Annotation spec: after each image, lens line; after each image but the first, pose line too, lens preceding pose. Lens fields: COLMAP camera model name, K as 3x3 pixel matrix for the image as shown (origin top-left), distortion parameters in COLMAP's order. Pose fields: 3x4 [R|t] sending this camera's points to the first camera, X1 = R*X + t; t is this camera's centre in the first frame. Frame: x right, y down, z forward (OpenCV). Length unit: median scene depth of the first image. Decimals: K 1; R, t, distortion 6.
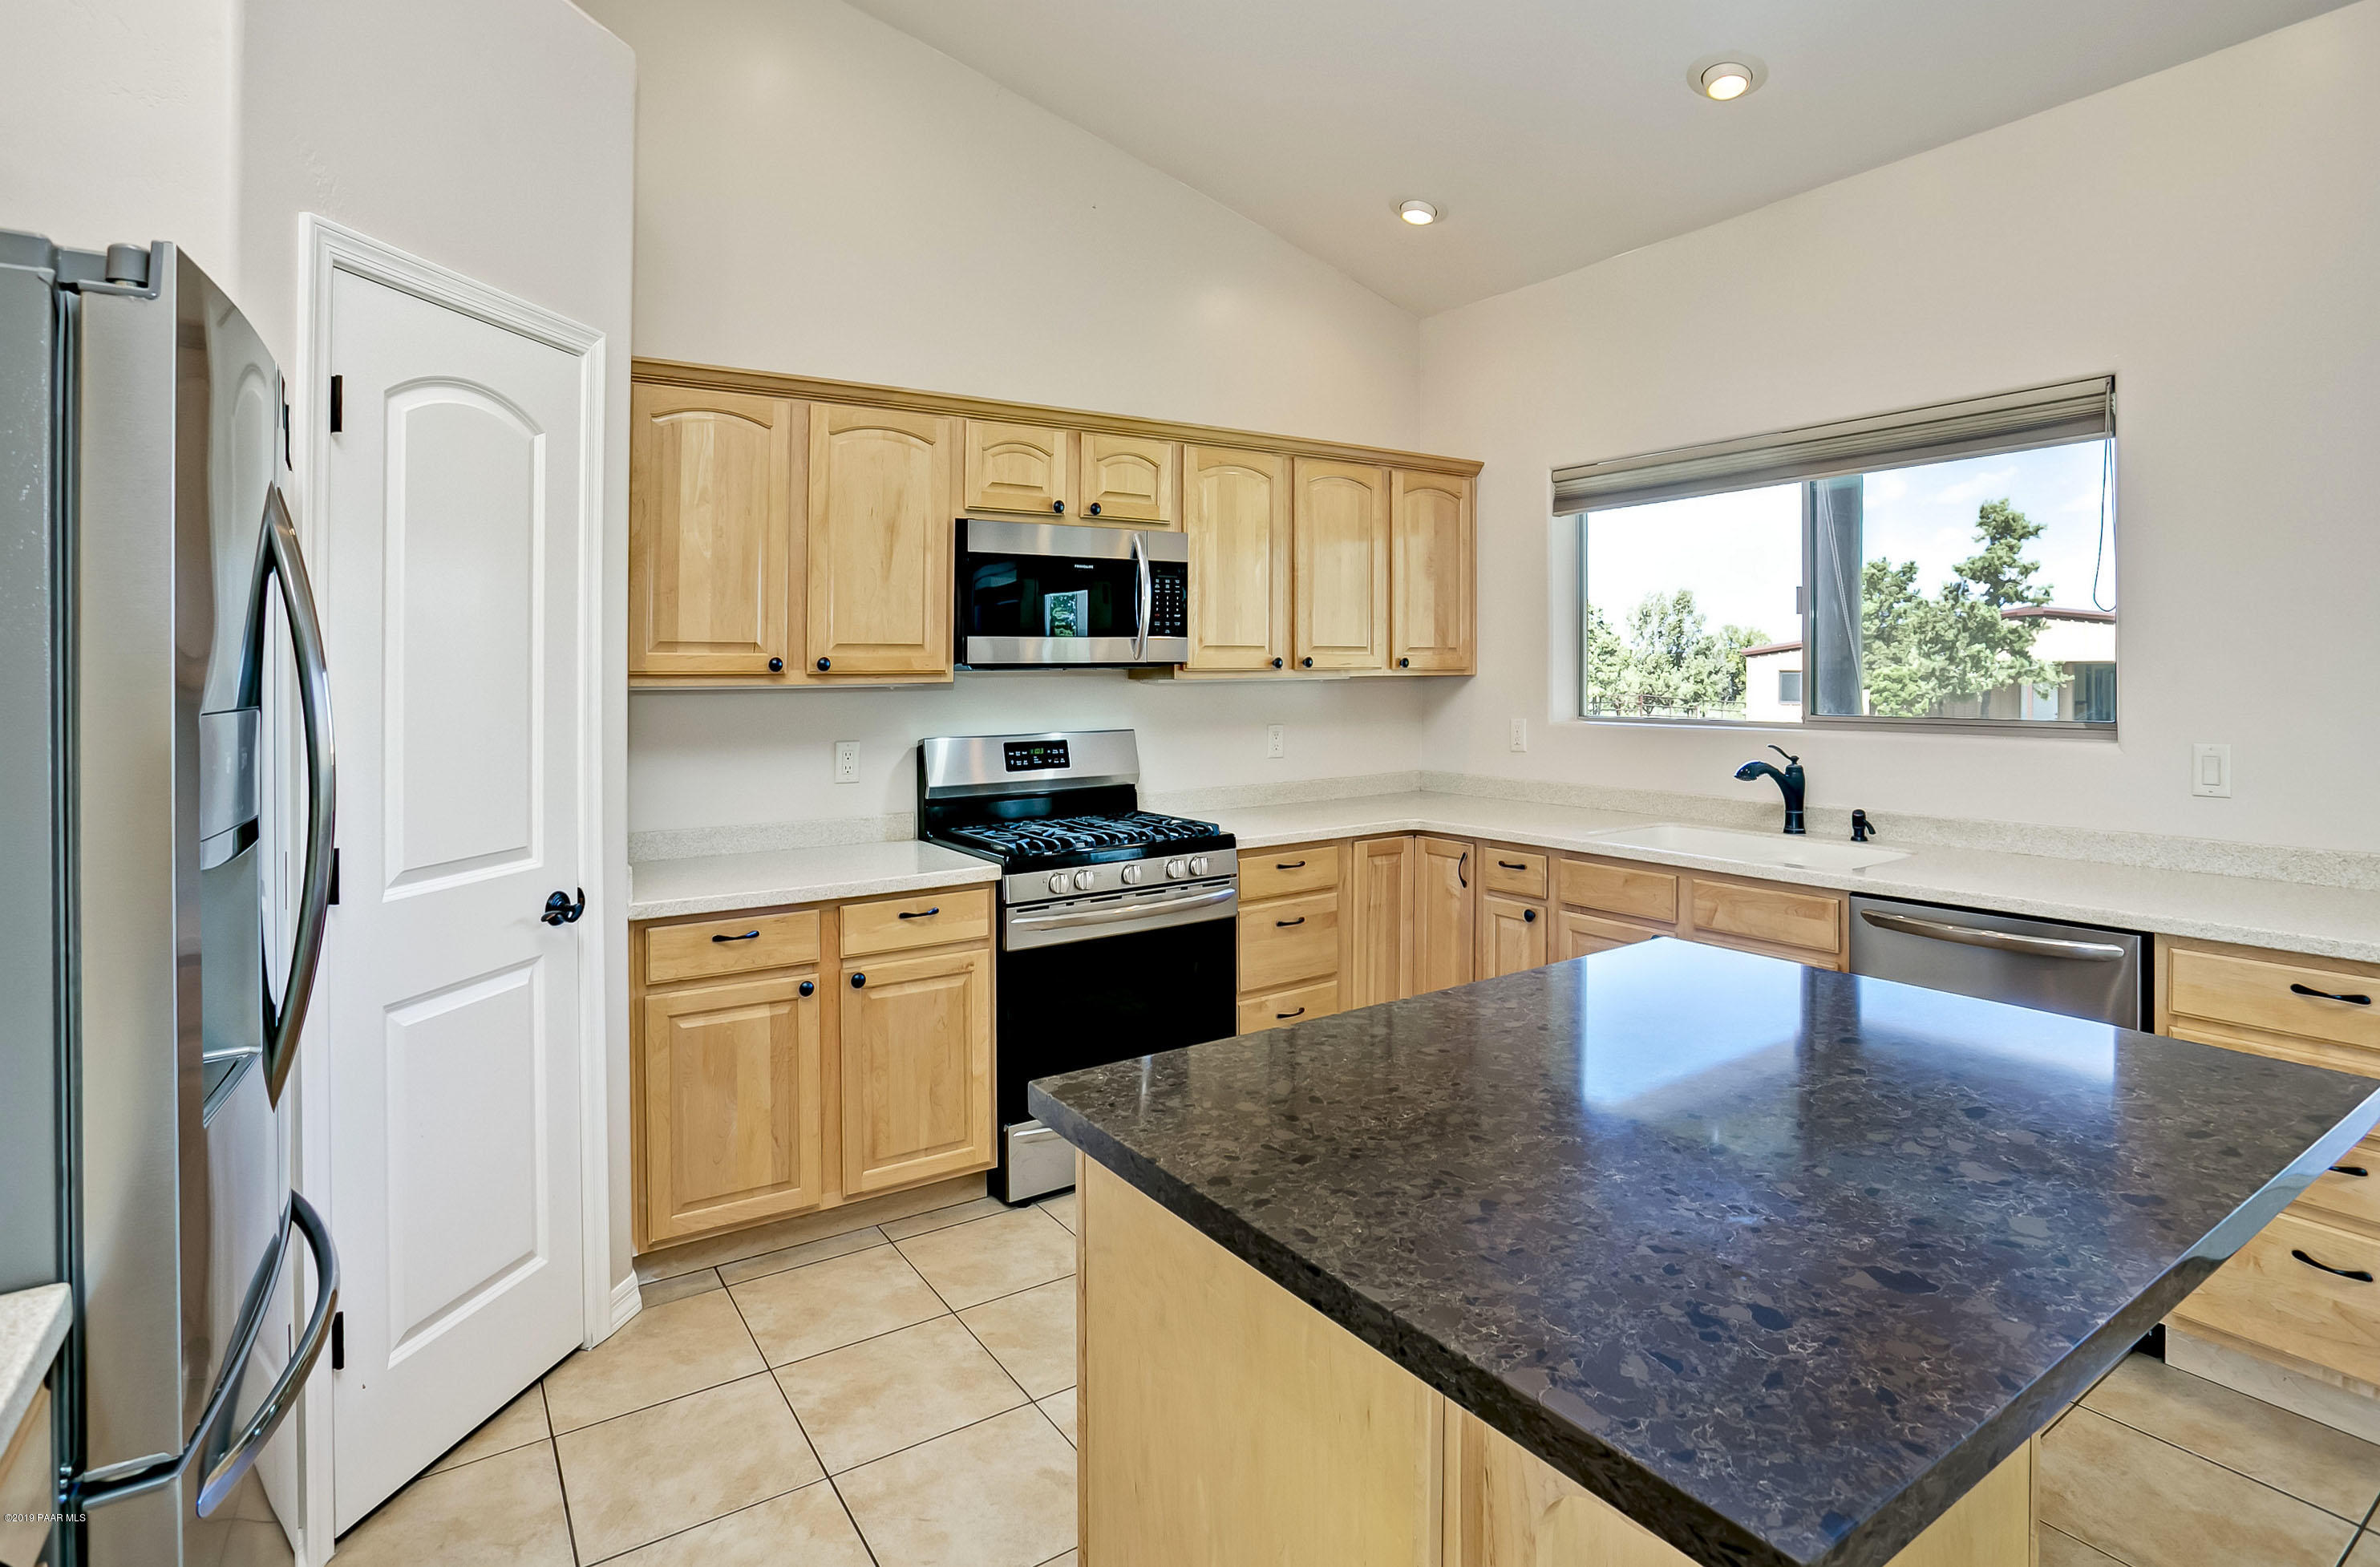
lens RADIAL K [[1237.1, 0, 1189.2], [0, 1237.1, 667.5], [0, 0, 1]] dist [-0.101465, -0.000109]
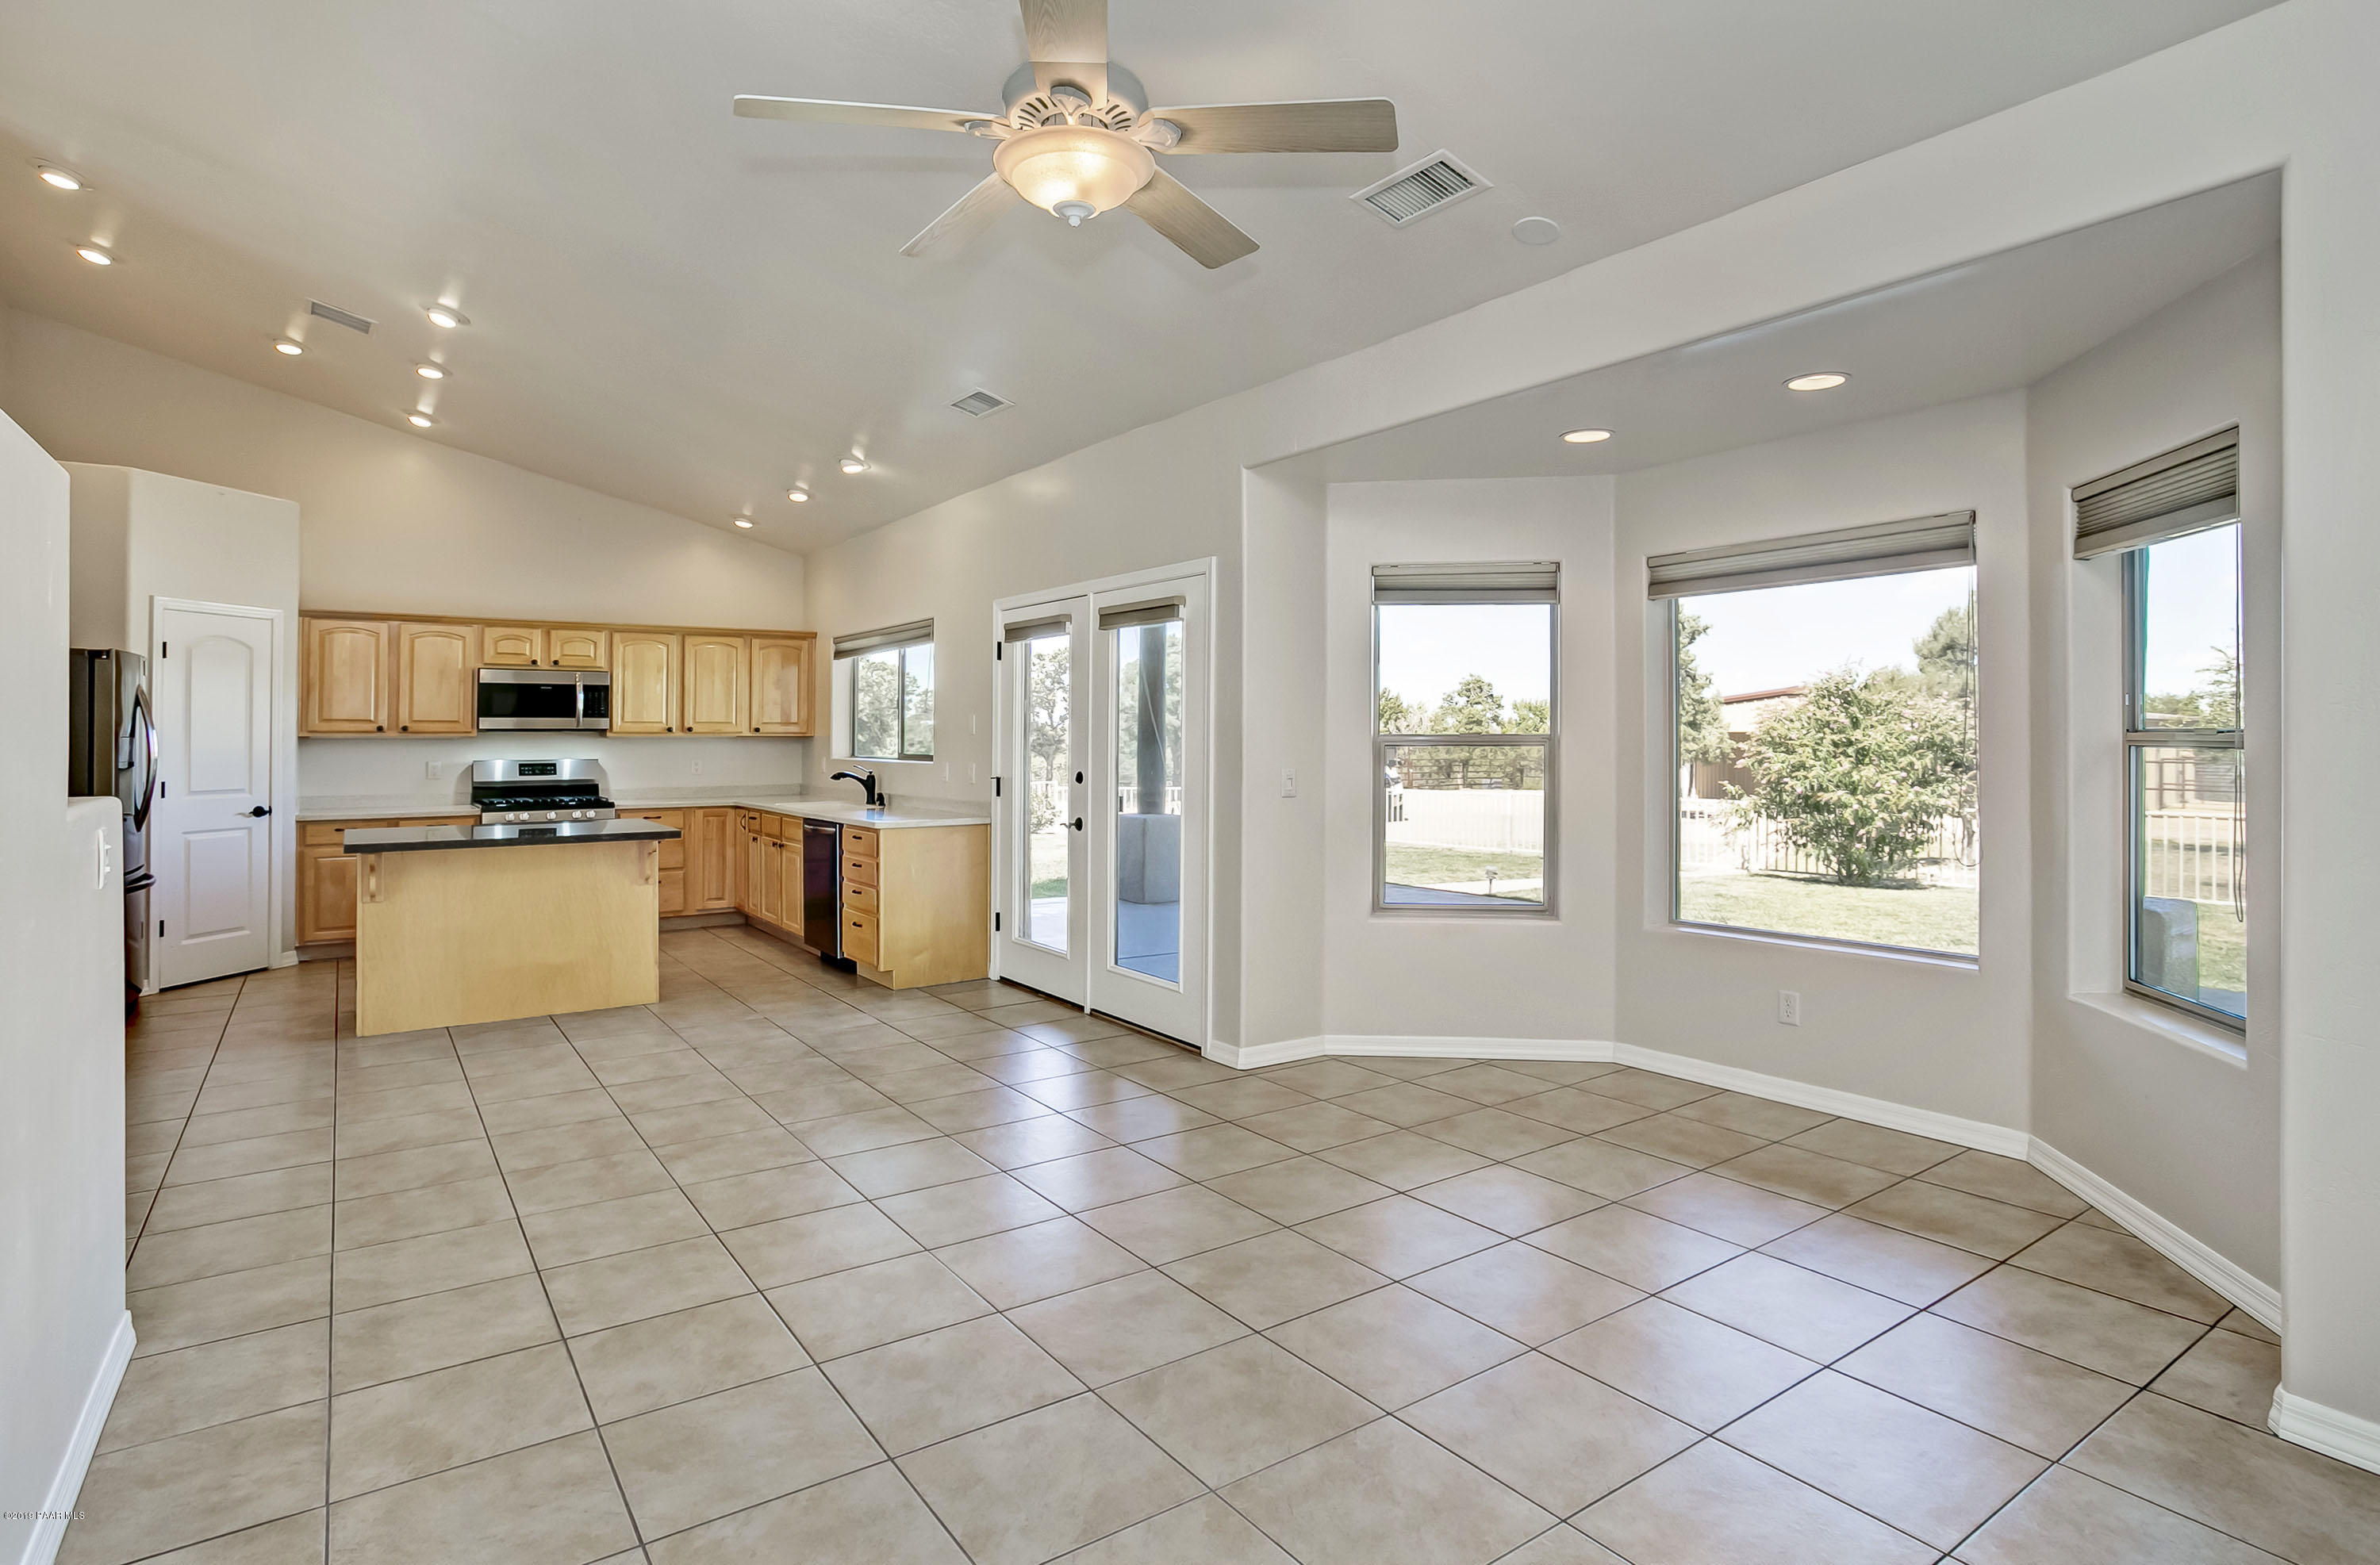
lens RADIAL K [[1259.3, 0, 1357.5], [0, 1259.3, 732.5], [0, 0, 1]] dist [-0.000182, -0.000080]
pose [[0.996106, 0.005164, 0.088014, 1.217466], [-0.004519, 0.999961, -0.007526, 0.014088], [-0.088049, 0.007099, 0.996091, -1.493894]]
